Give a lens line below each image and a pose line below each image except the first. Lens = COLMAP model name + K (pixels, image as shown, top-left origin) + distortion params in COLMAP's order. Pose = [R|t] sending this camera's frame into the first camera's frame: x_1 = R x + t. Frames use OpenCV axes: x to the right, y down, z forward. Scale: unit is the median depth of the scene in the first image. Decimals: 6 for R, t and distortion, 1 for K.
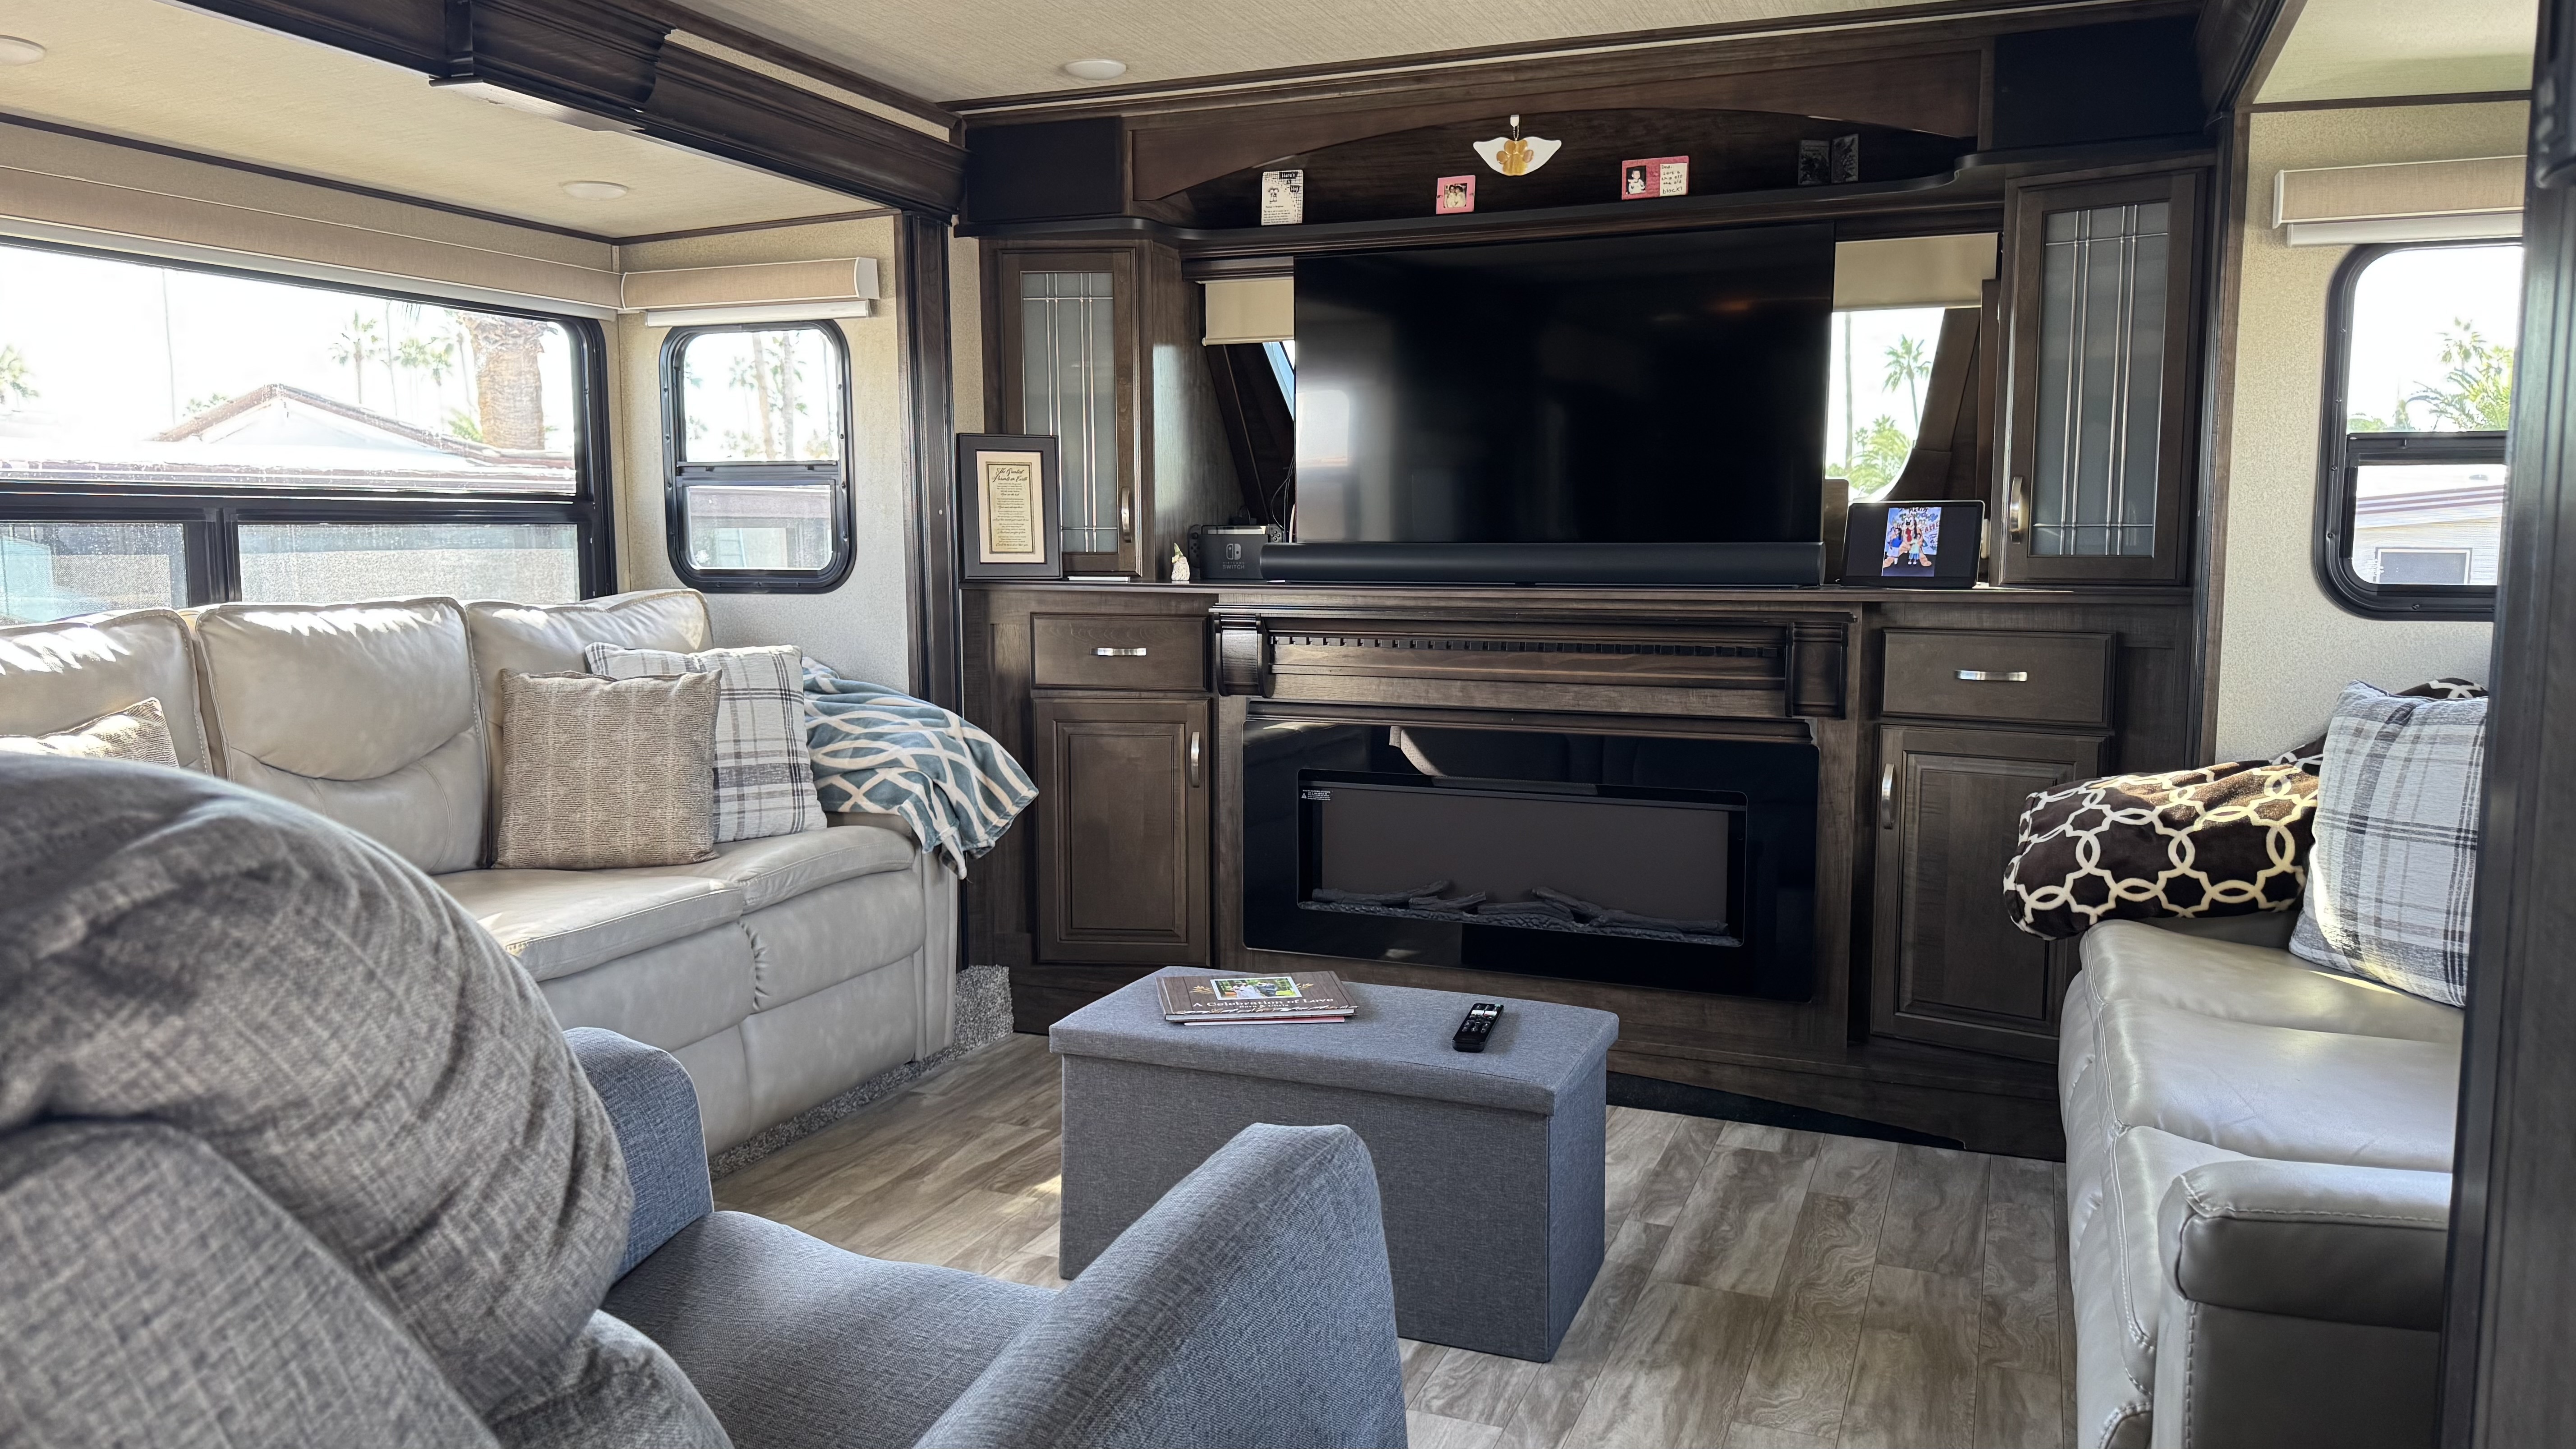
lens RADIAL K [[1822.8, 0, 1288.0], [0, 1822.8, 724.5], [0, 0, 1]] dist [0.177510, -0.335556]
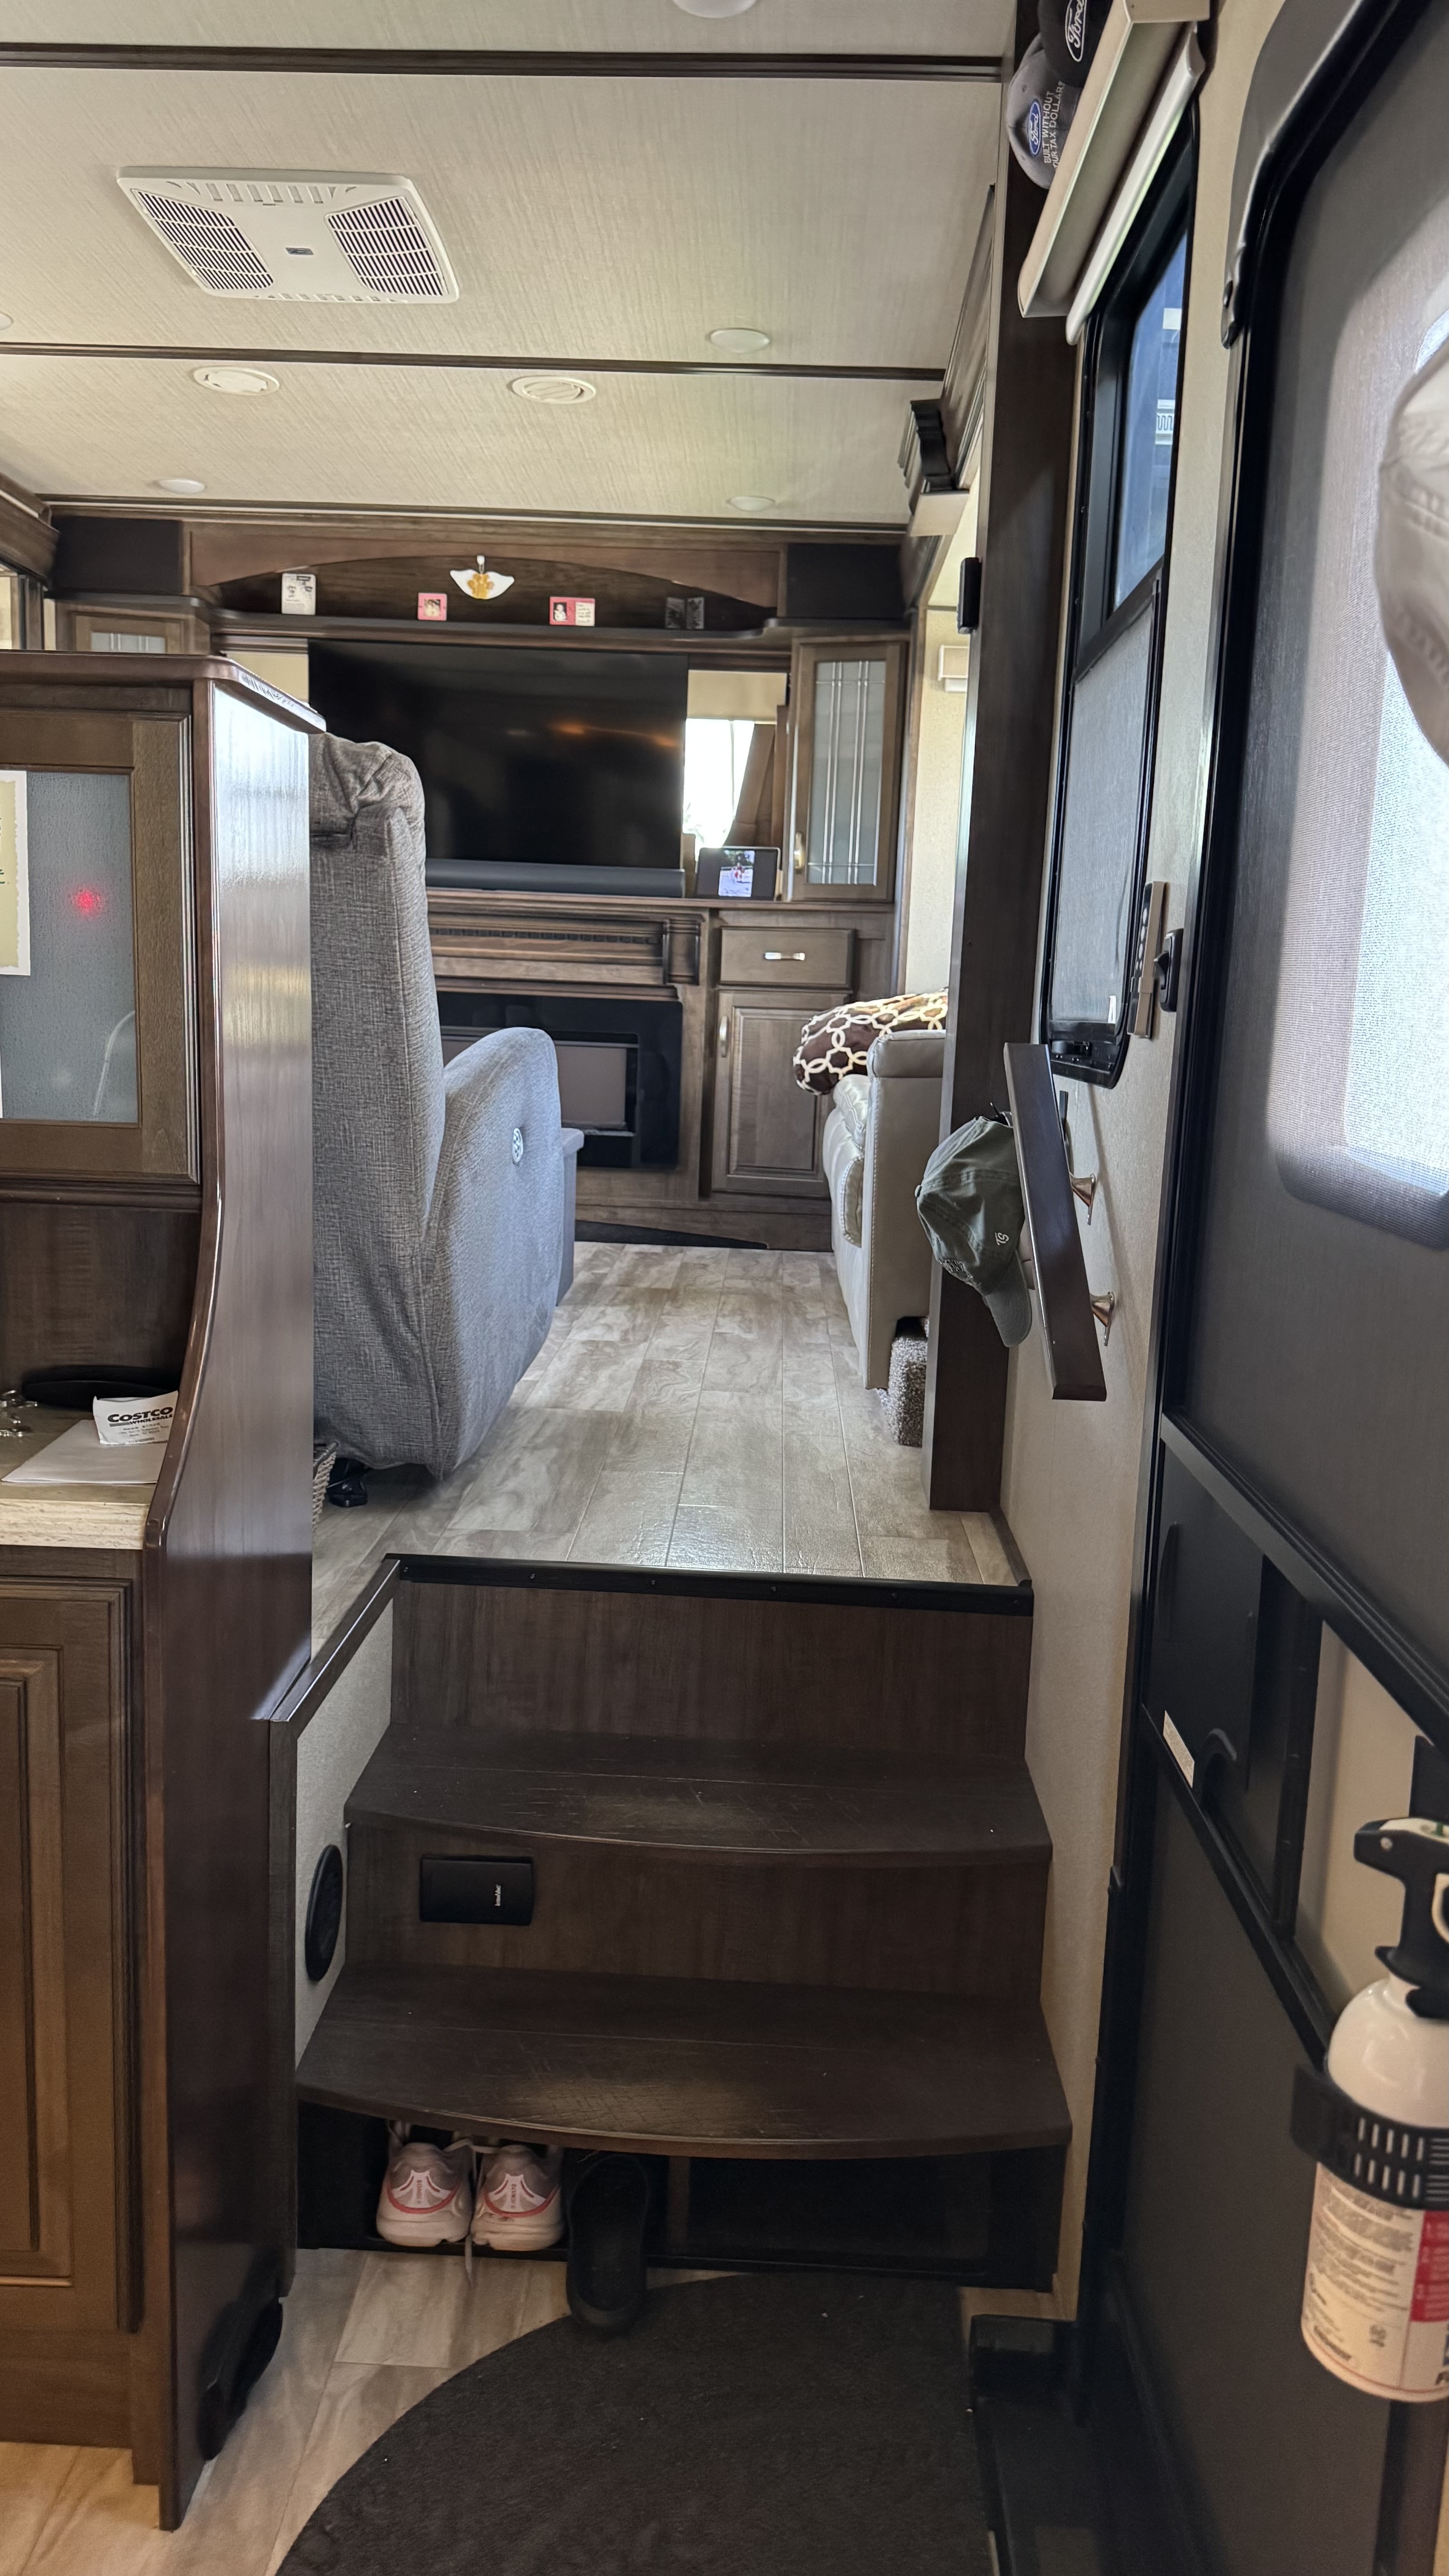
lens RADIAL K [[1822.8, 0, 724.5], [0, 1822.8, 1288.0], [0, 0, 1]] dist [0.177510, -0.335556]
pose [[0.940101, -0.021550, 0.340214, -0.208747], [-0.000186, 0.997967, 0.063728, 0.152638], [-0.340895, -0.059974, 0.938186, -0.473097]]
